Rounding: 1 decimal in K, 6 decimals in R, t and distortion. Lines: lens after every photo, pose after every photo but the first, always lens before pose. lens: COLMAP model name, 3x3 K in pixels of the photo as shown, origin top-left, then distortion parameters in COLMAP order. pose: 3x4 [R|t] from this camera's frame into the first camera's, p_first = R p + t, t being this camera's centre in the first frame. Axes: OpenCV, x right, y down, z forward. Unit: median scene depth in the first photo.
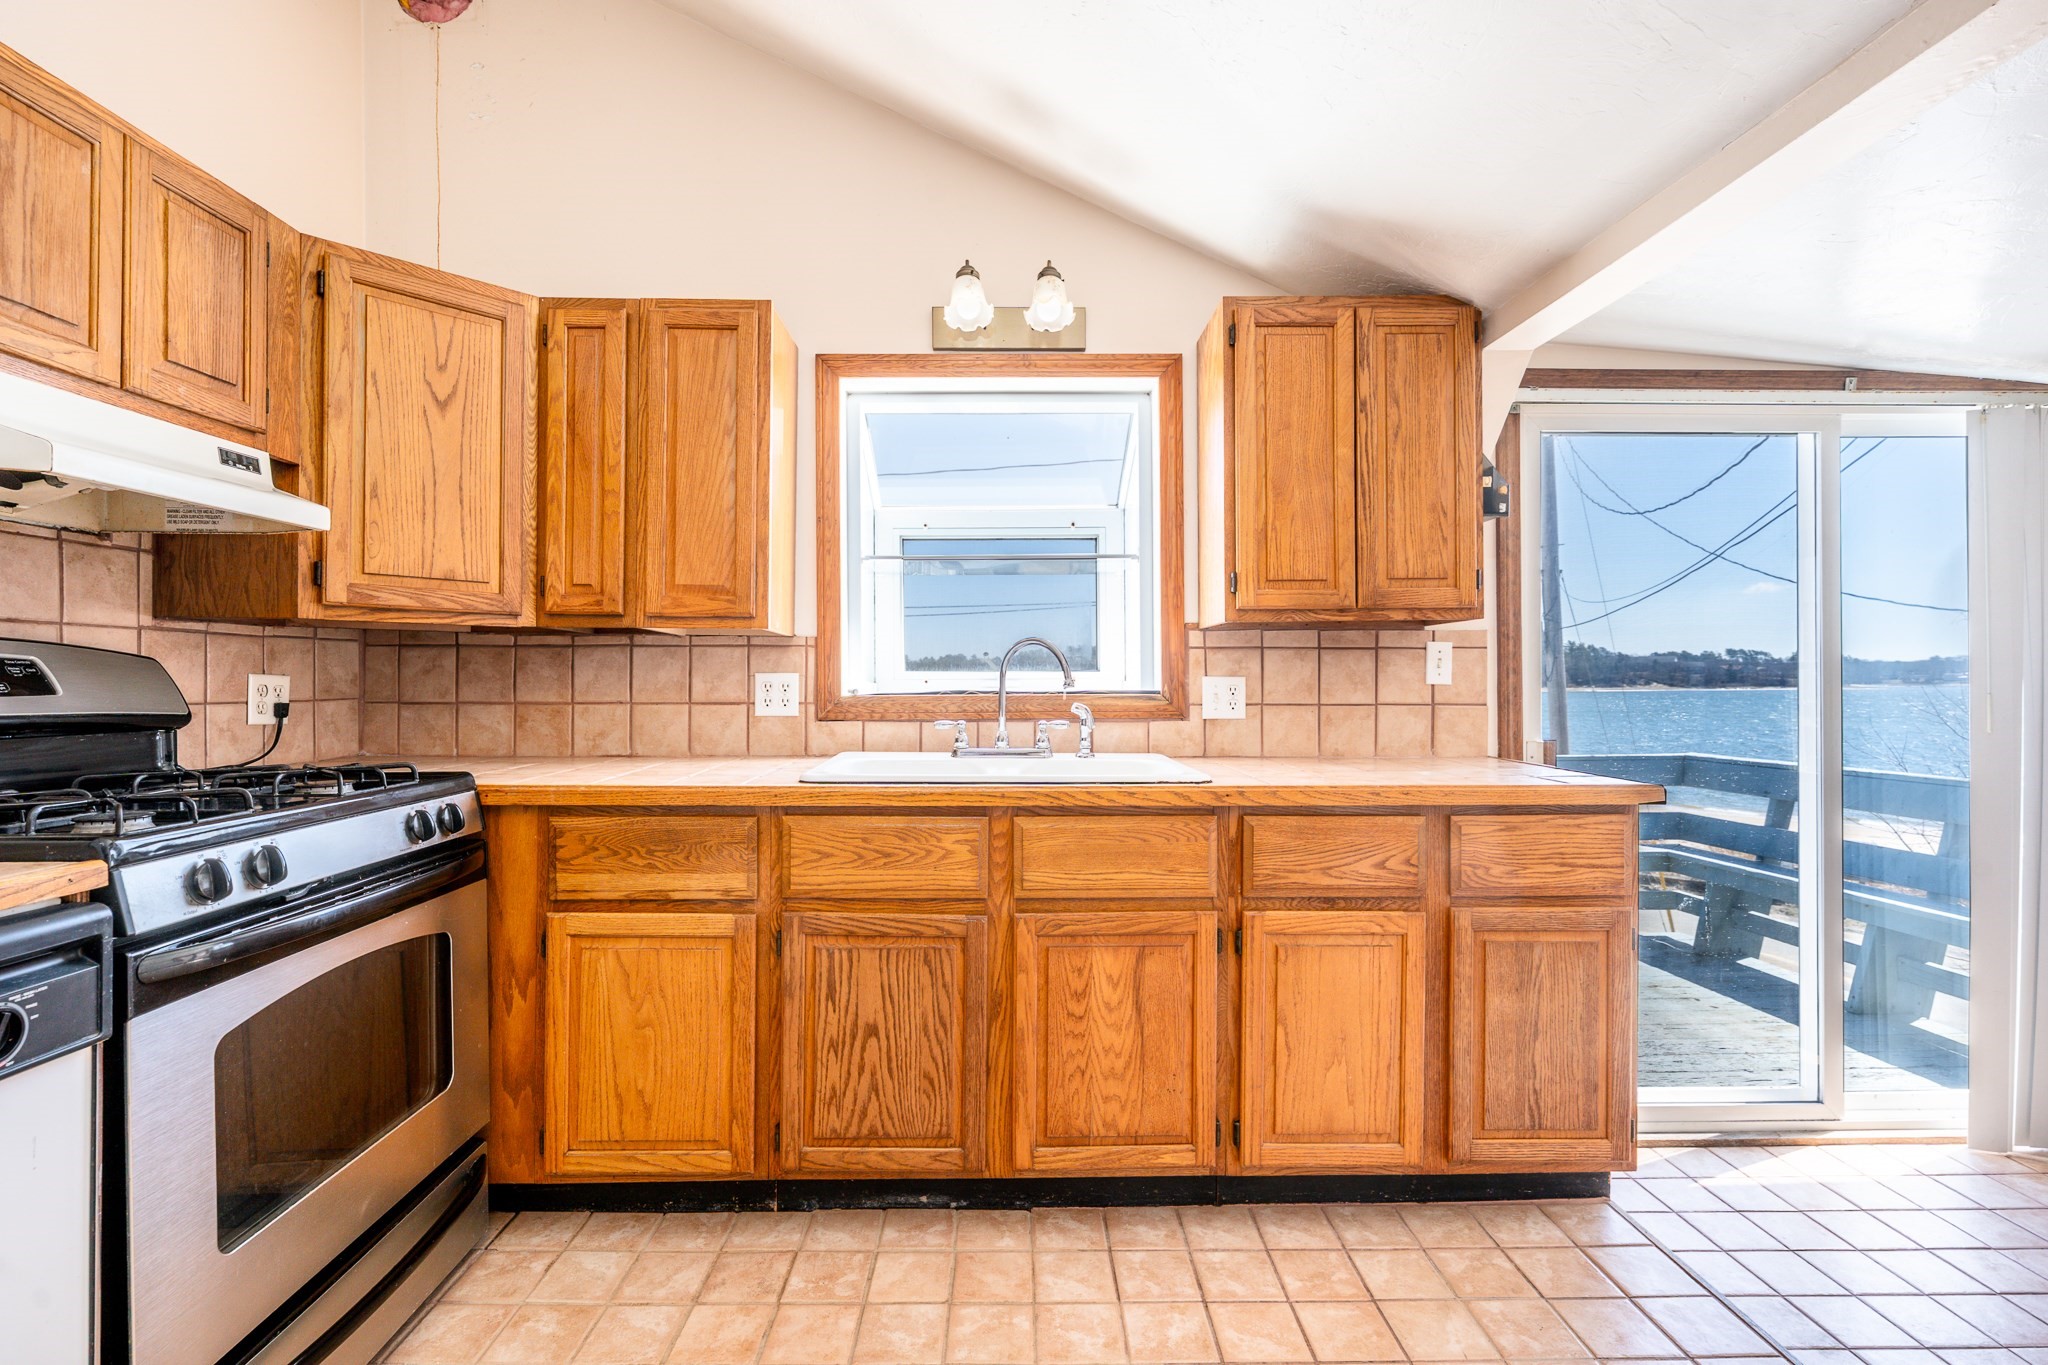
lens RADIAL K [[937.8, 0, 1015.1], [0, 937.8, 690.3], [0, 0, 1]] dist [0.002652, -0.000030]
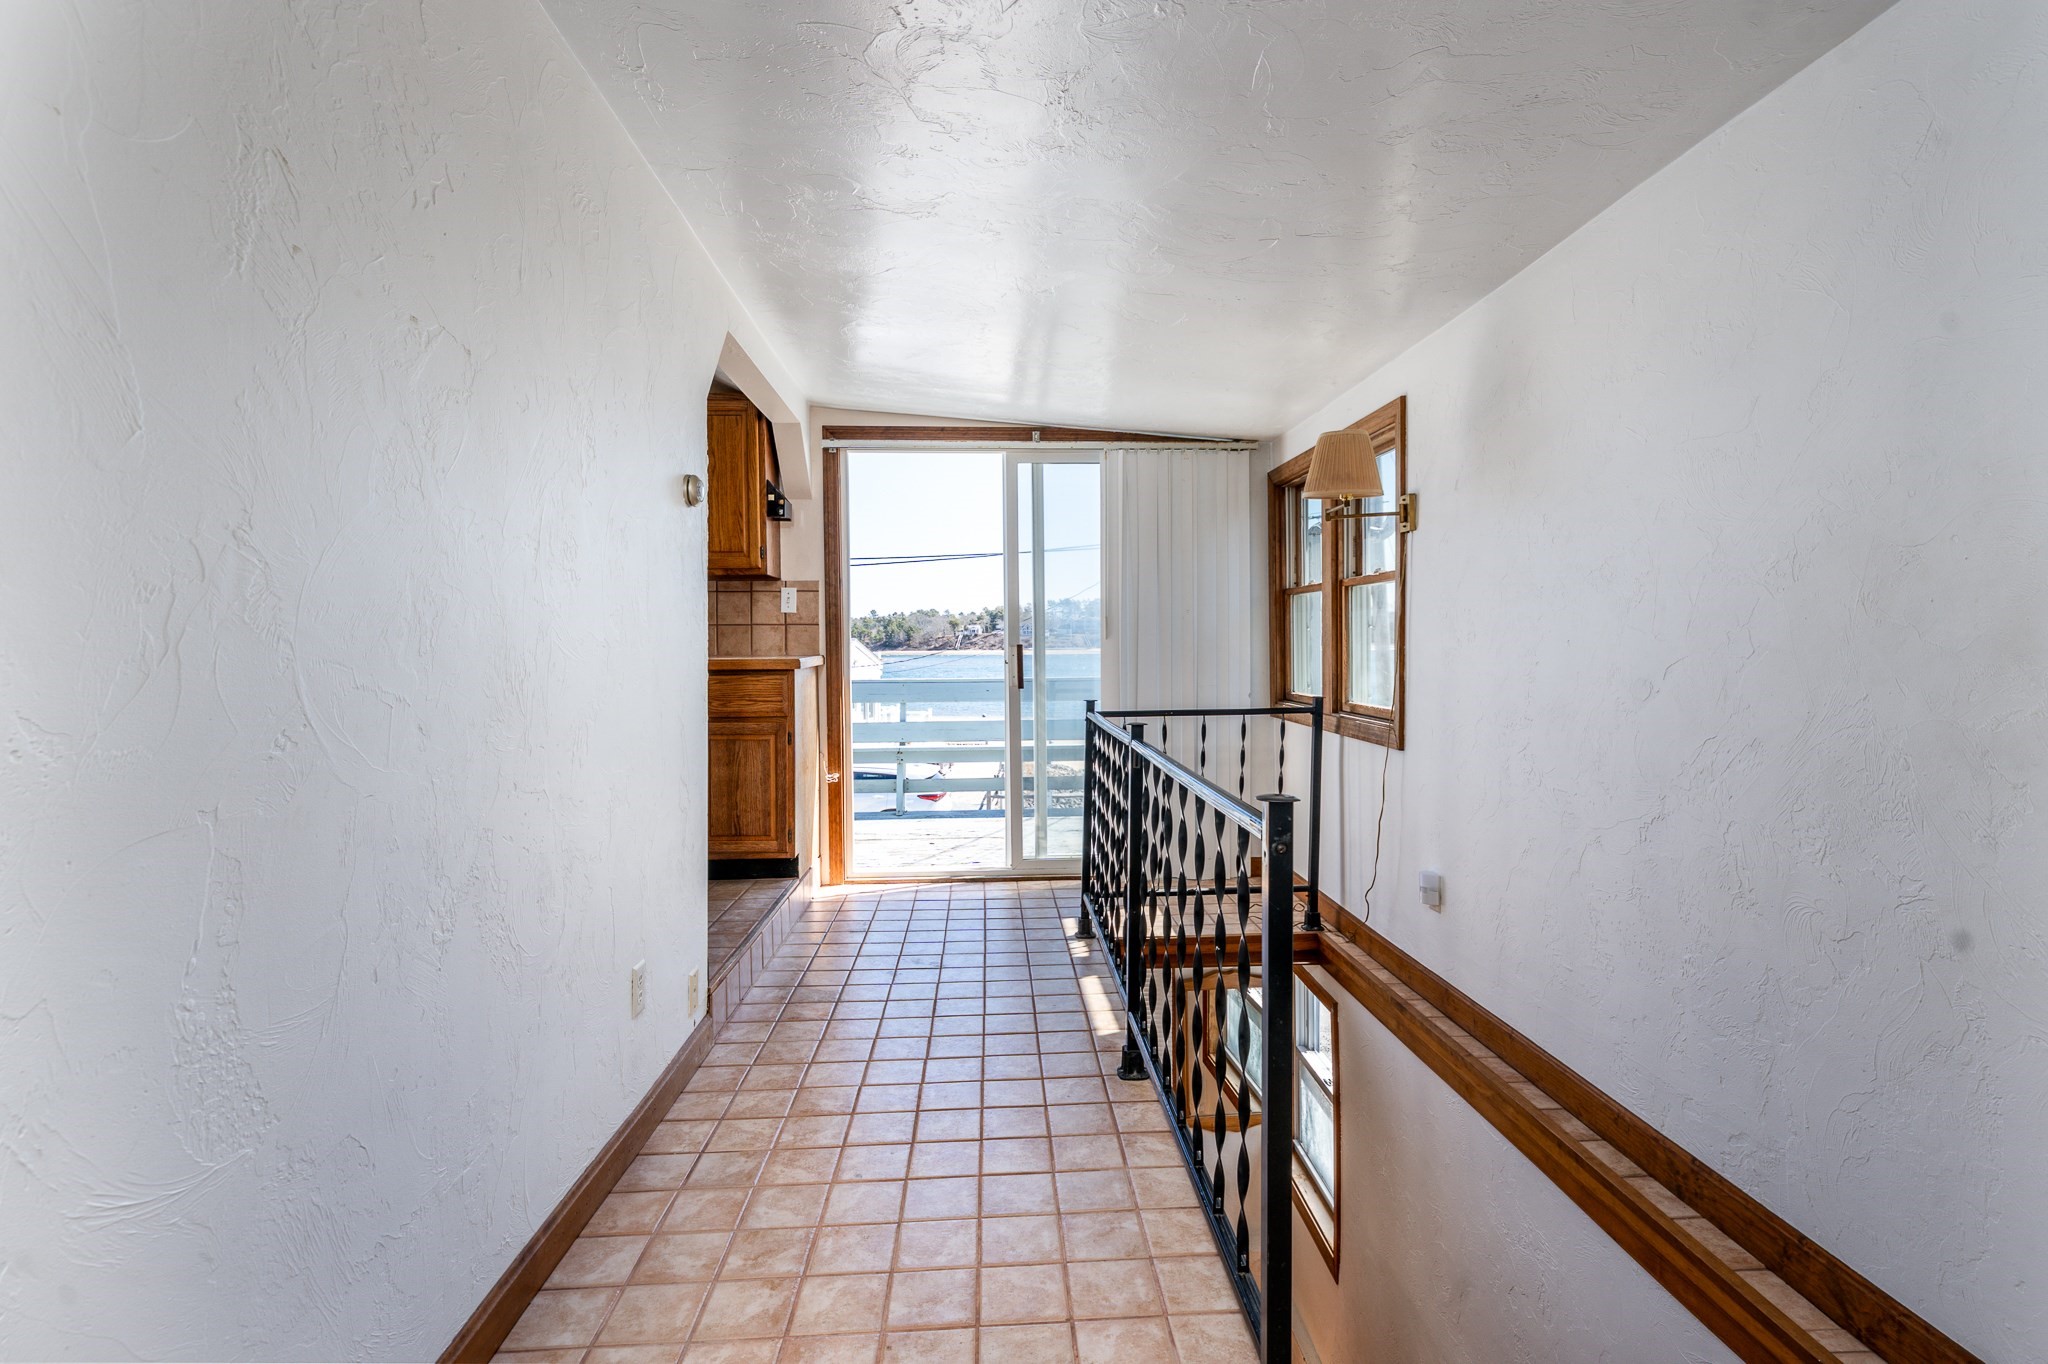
lens RADIAL K [[983.8, 0, 1024.0], [0, 983.8, 682.0], [0, 0, 1]] dist [-0.000874, -0.000087]
pose [[0.998236, -0.004245, 0.059218, 0.868336], [0.002161, 0.999377, 0.035217, 0.064516], [-0.059331, -0.035027, 0.997624, -0.907187]]
